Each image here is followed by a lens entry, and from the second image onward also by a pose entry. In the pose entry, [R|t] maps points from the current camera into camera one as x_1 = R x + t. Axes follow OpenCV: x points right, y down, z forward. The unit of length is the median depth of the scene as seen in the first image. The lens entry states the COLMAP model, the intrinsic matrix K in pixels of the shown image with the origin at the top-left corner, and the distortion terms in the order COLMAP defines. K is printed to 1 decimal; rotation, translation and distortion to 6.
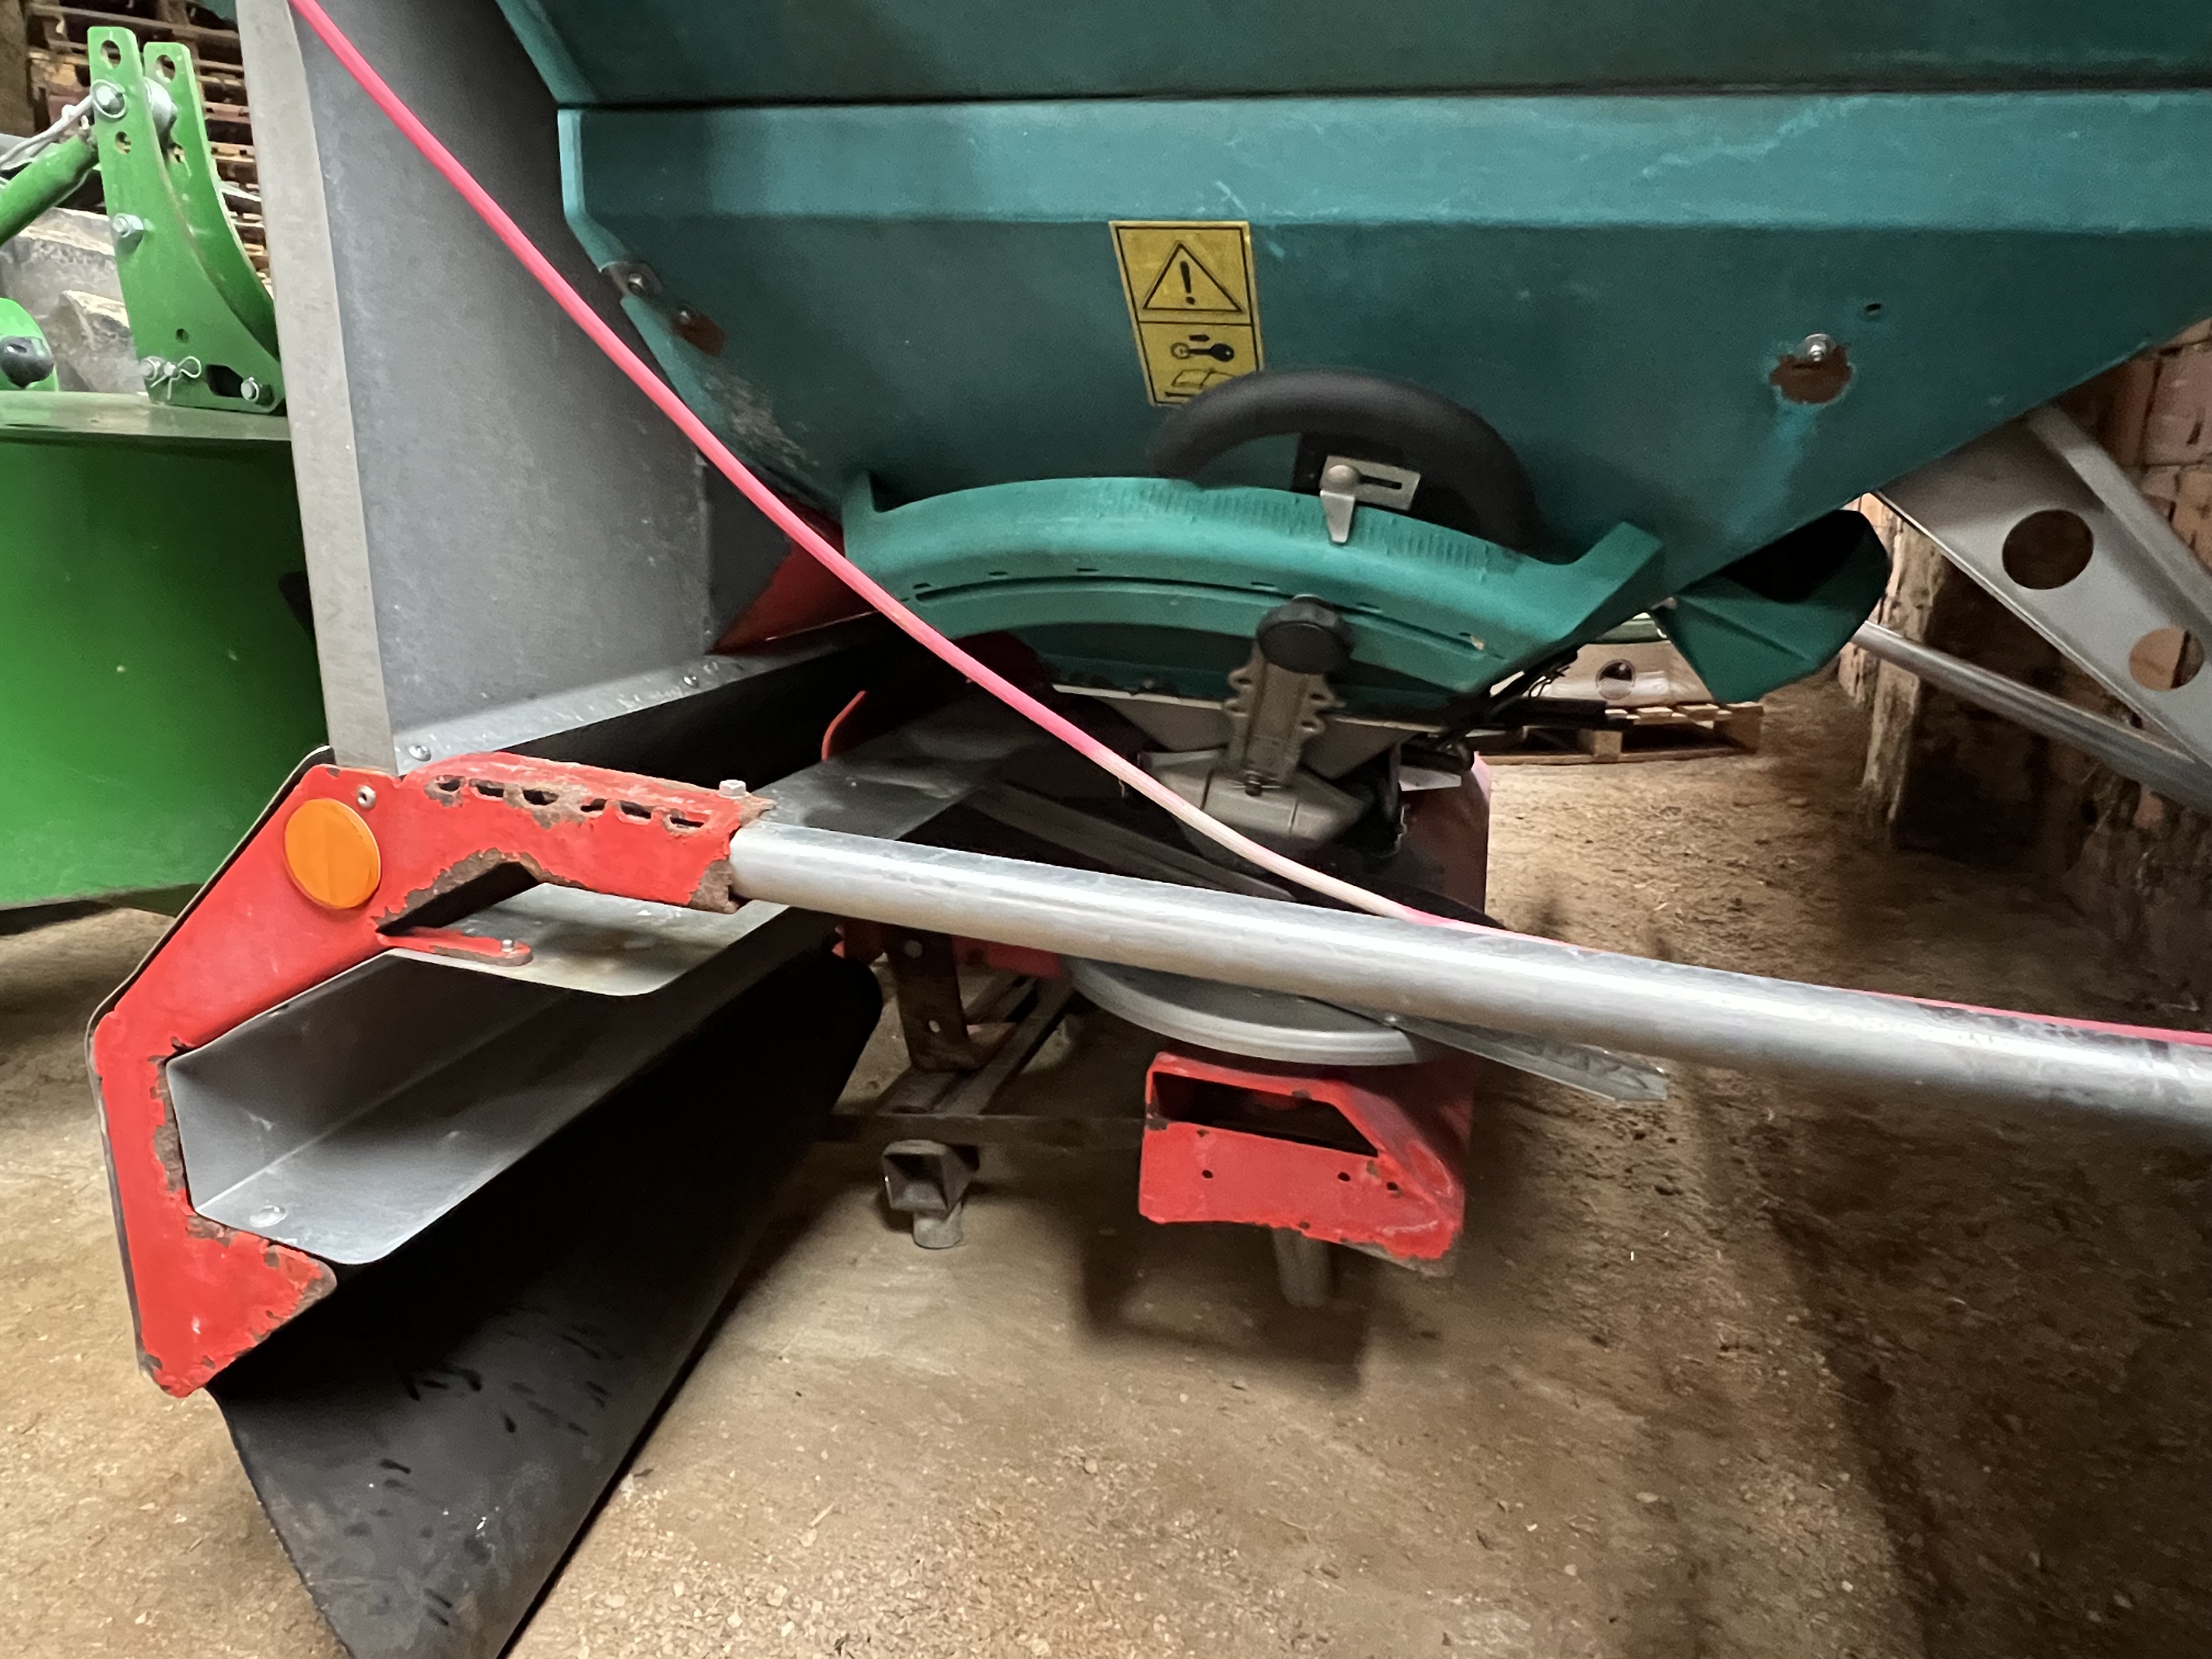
lens RADIAL K [[1344.6, 0, 1106.0], [0, 1344.6, 829.5], [0, 0, 1]] dist [-0.003135, 0.000659]
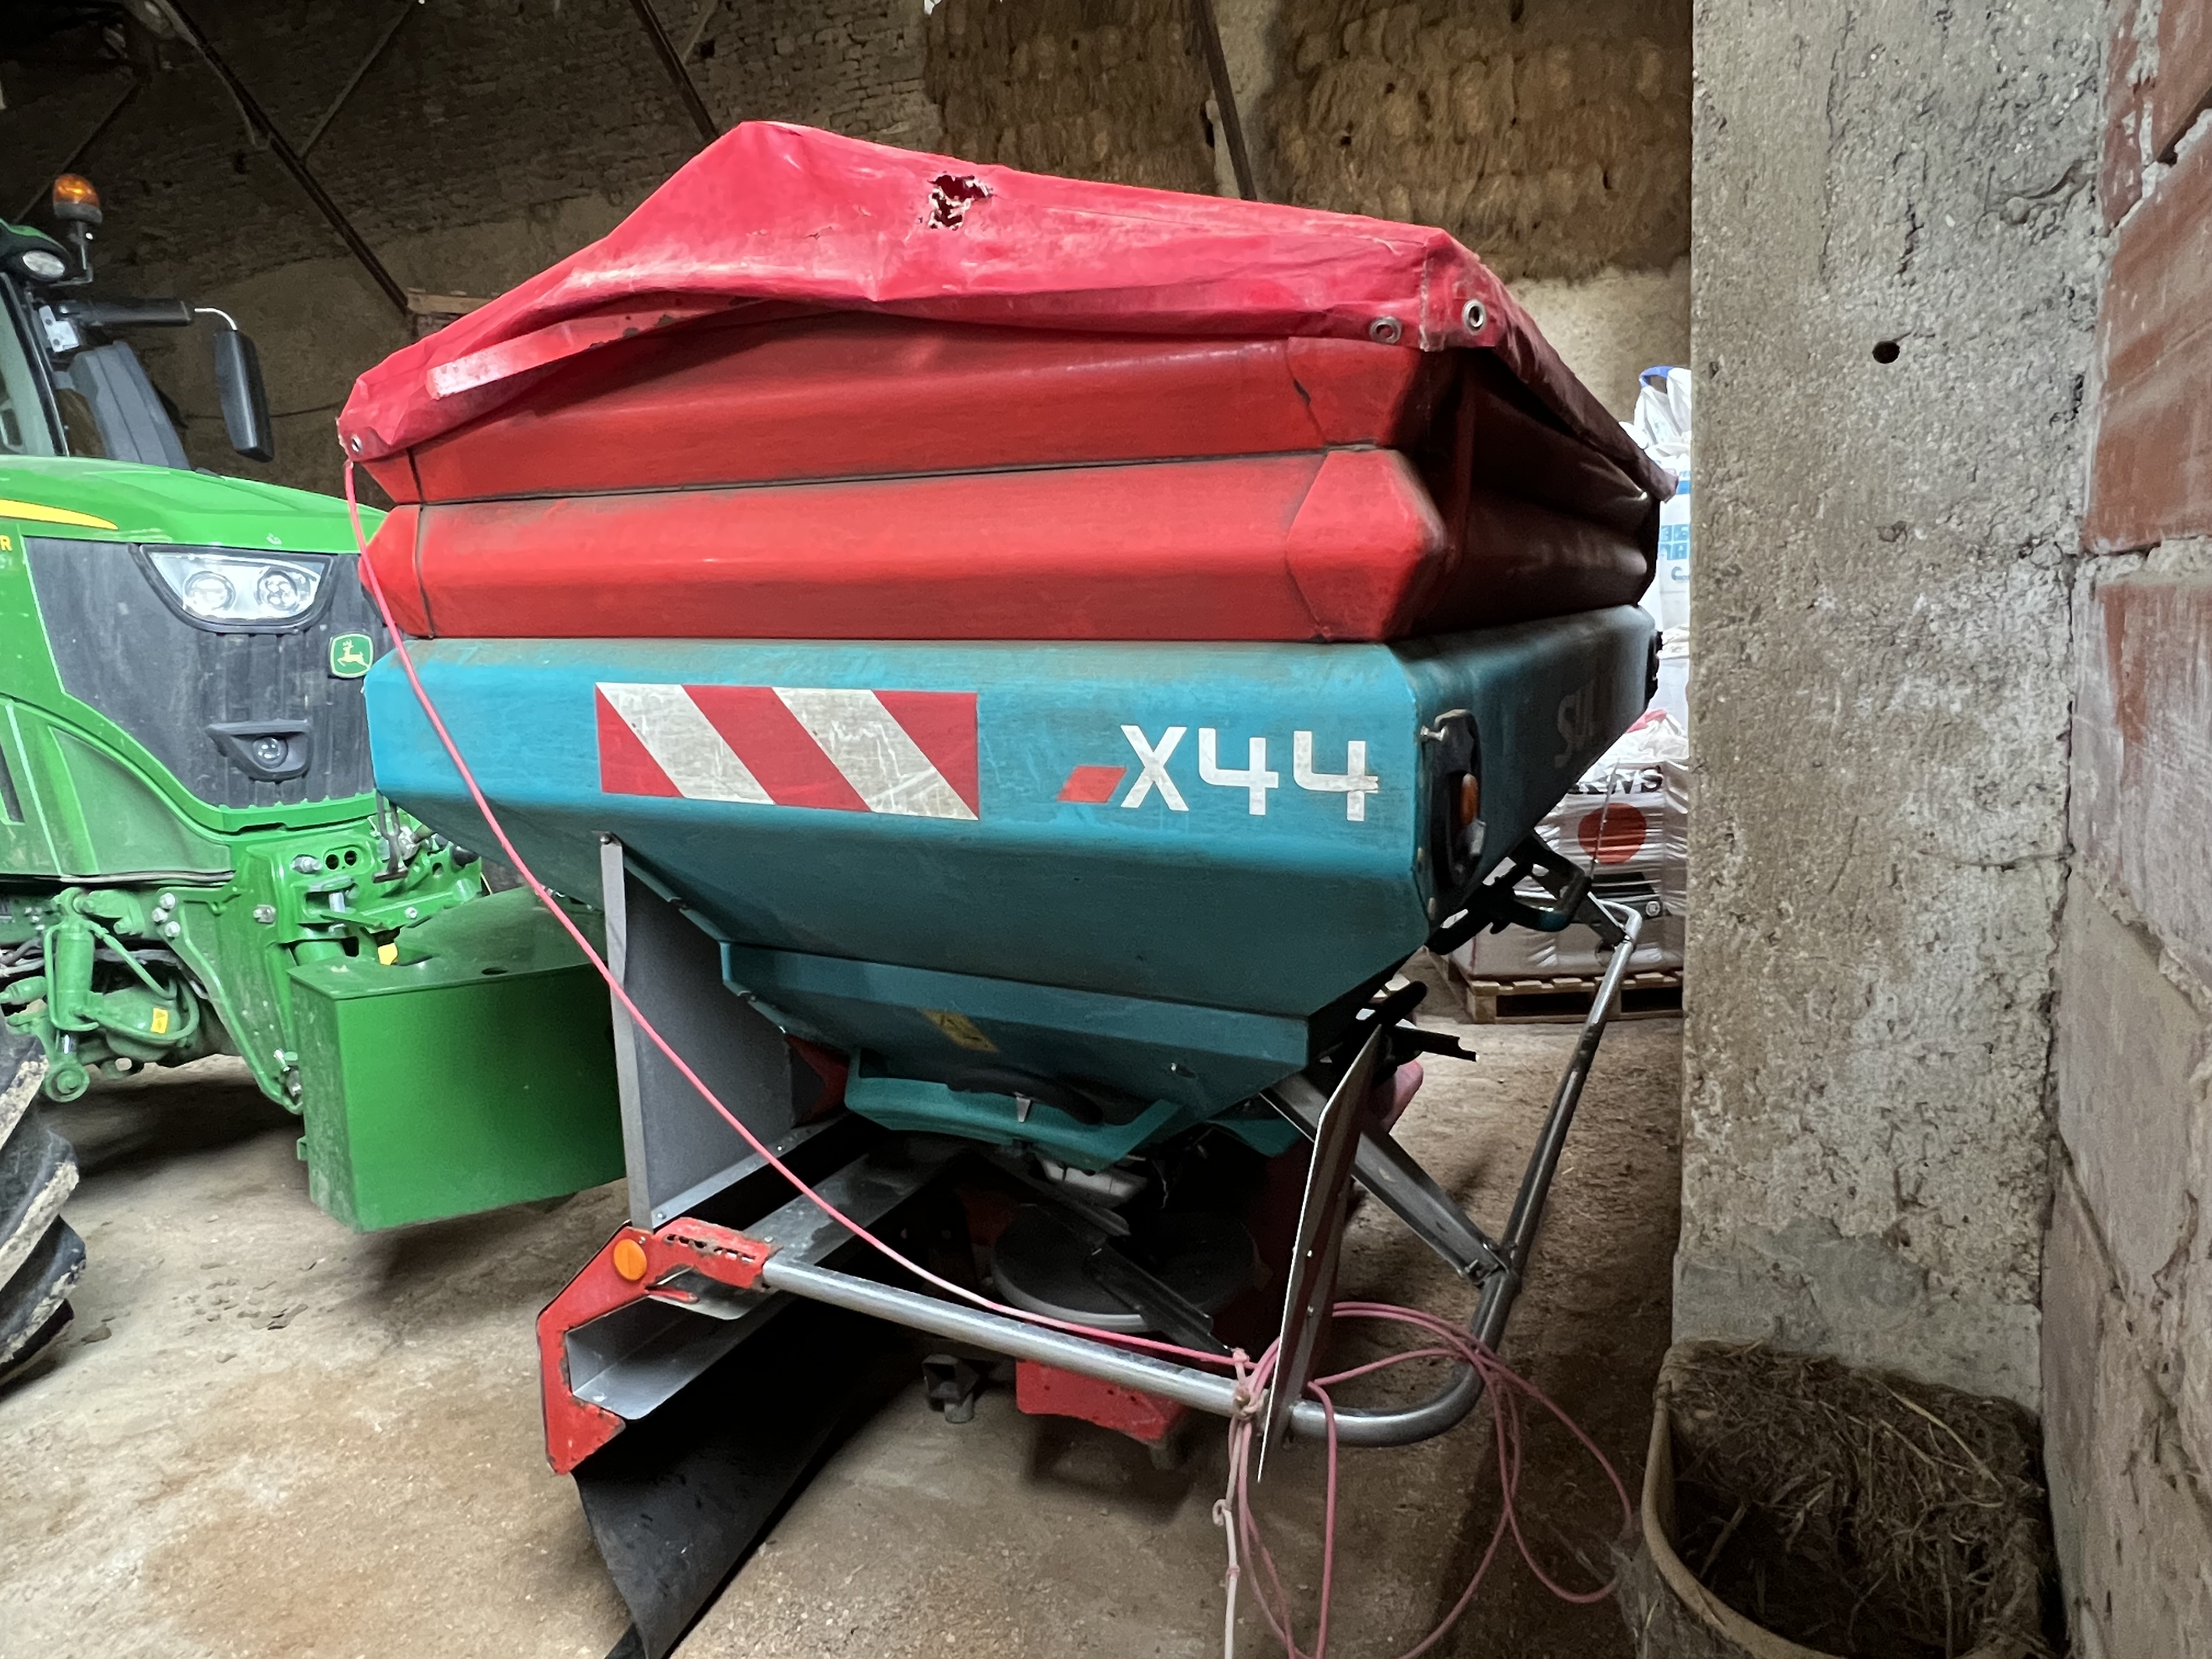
lens RADIAL K [[1344.6, 0, 1106.0], [0, 1344.6, 829.5], [0, 0, 1]] dist [-0.003135, 0.000659]
pose [[0.984608, -0.033294, -0.171577, 0.519784], [0.013341, 0.993142, -0.116154, -0.312200], [0.174267, 0.112077, 0.978299, -0.950846]]
